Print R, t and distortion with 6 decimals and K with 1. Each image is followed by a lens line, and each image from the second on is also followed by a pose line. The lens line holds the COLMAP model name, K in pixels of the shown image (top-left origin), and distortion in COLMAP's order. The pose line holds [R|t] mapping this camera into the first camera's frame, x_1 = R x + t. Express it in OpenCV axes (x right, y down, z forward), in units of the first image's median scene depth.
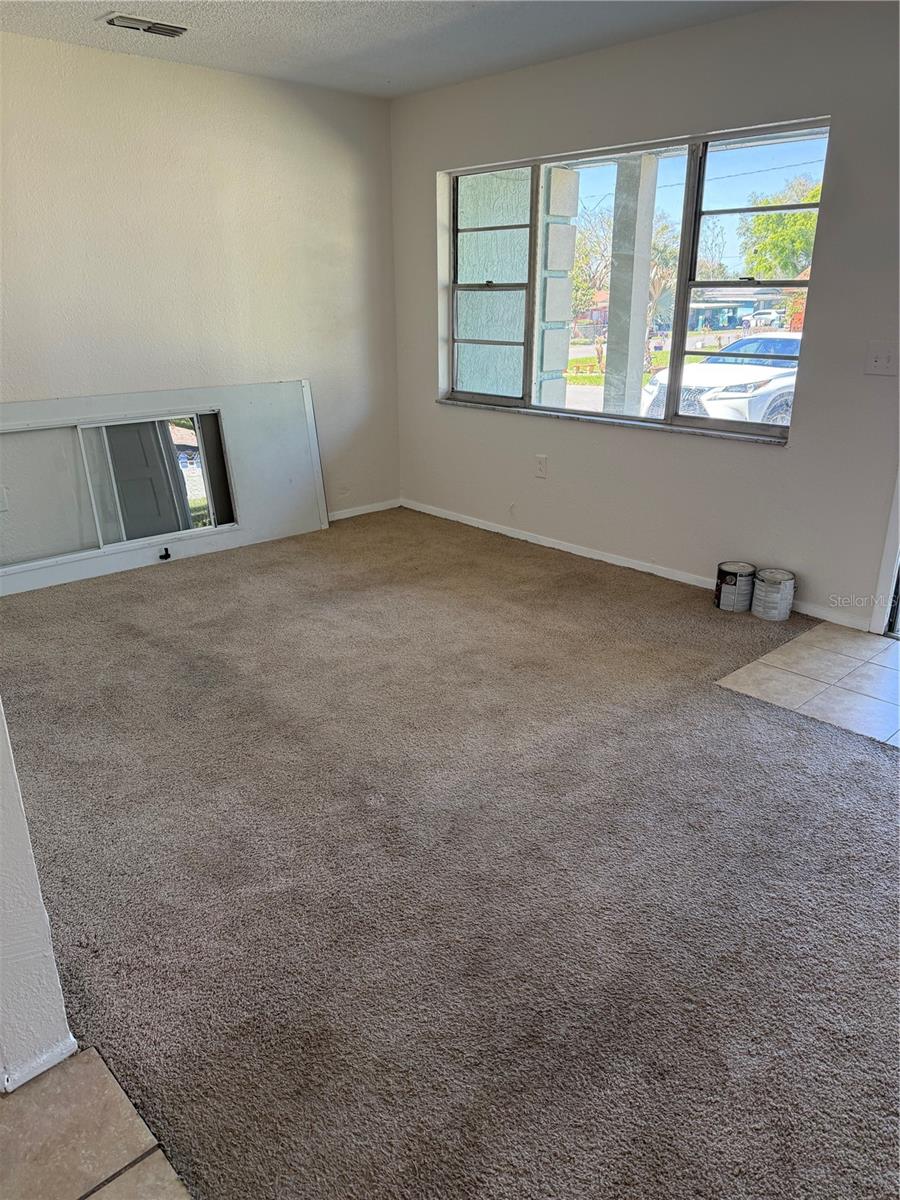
lens RADIAL K [[849.5, 0, 480.2], [0, 849.5, 601.9], [0, 0, 1]] dist [0.091595, -0.138957]
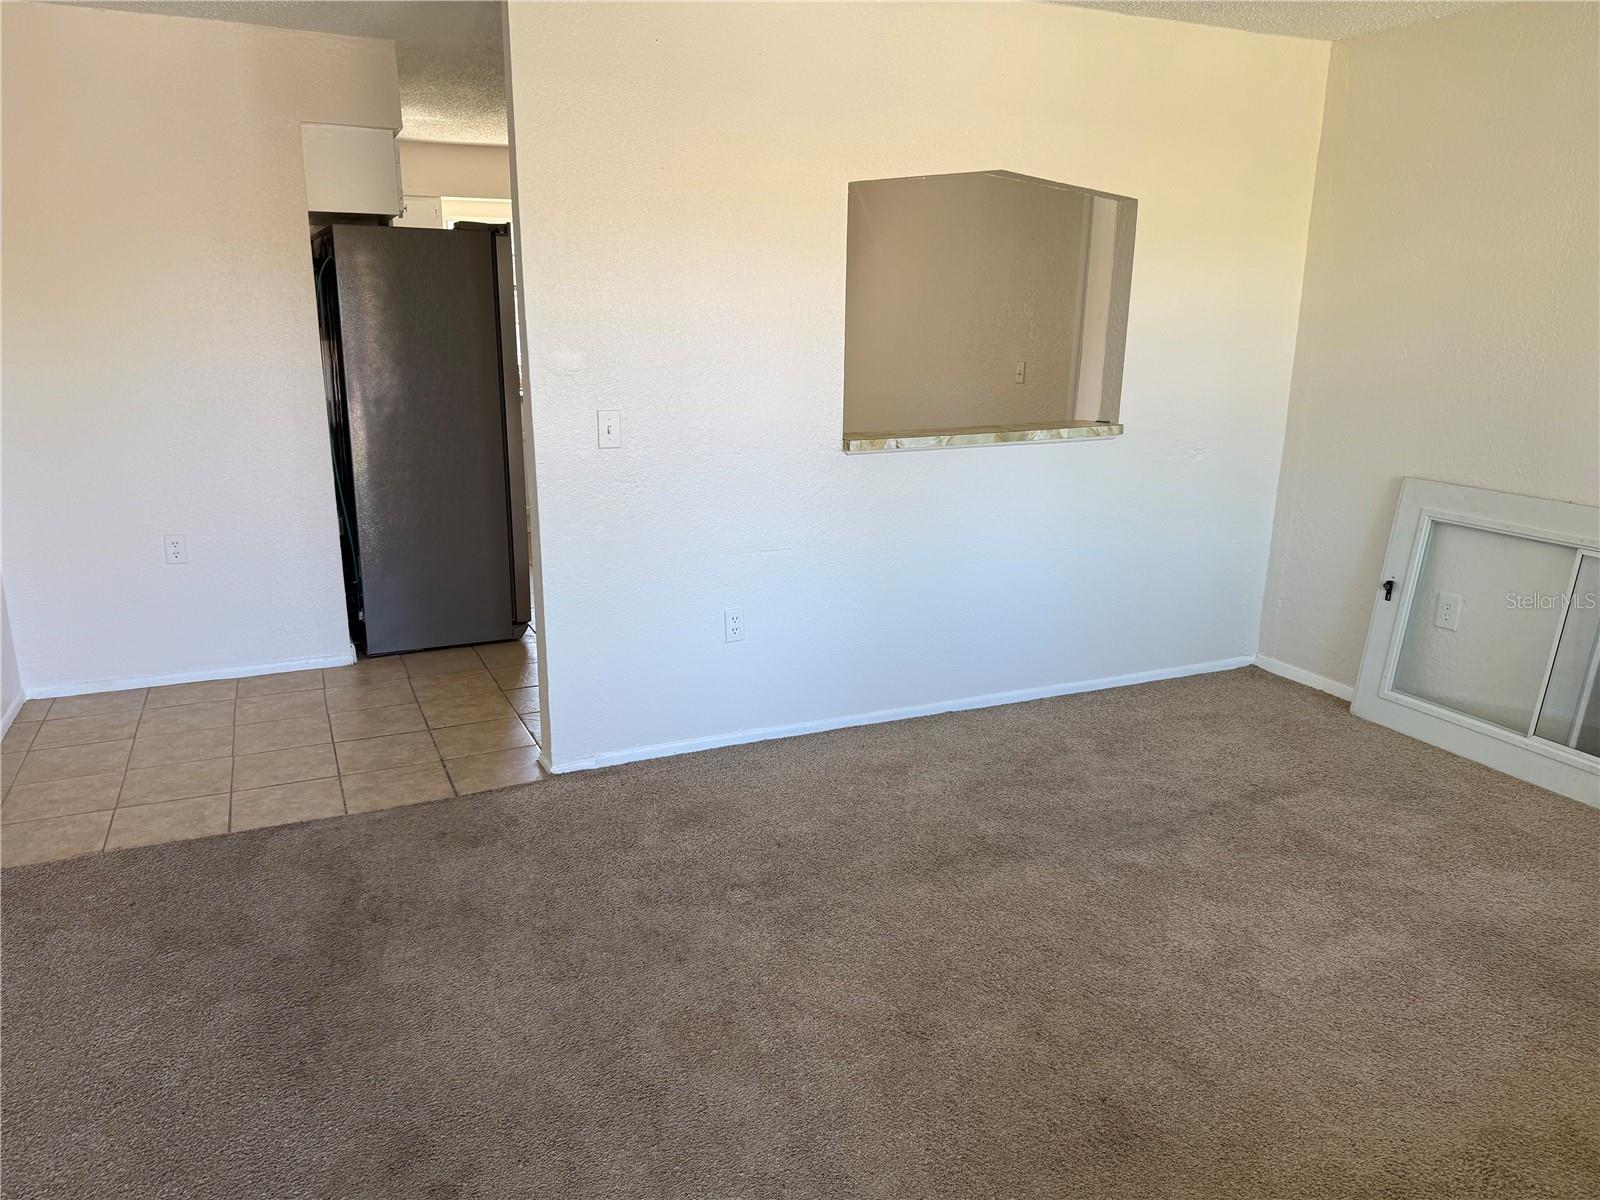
lens RADIAL K [[1132.6, 0, 800.0], [0, 1132.6, 600.0], [0, 0, 1]] dist [0.091595, -0.138957]
pose [[-0.346368, 0.236469, -0.907806, 0.704394], [-0.326242, 0.876940, 0.352905, -0.392268], [0.879543, 0.418399, -0.226598, 0.960585]]
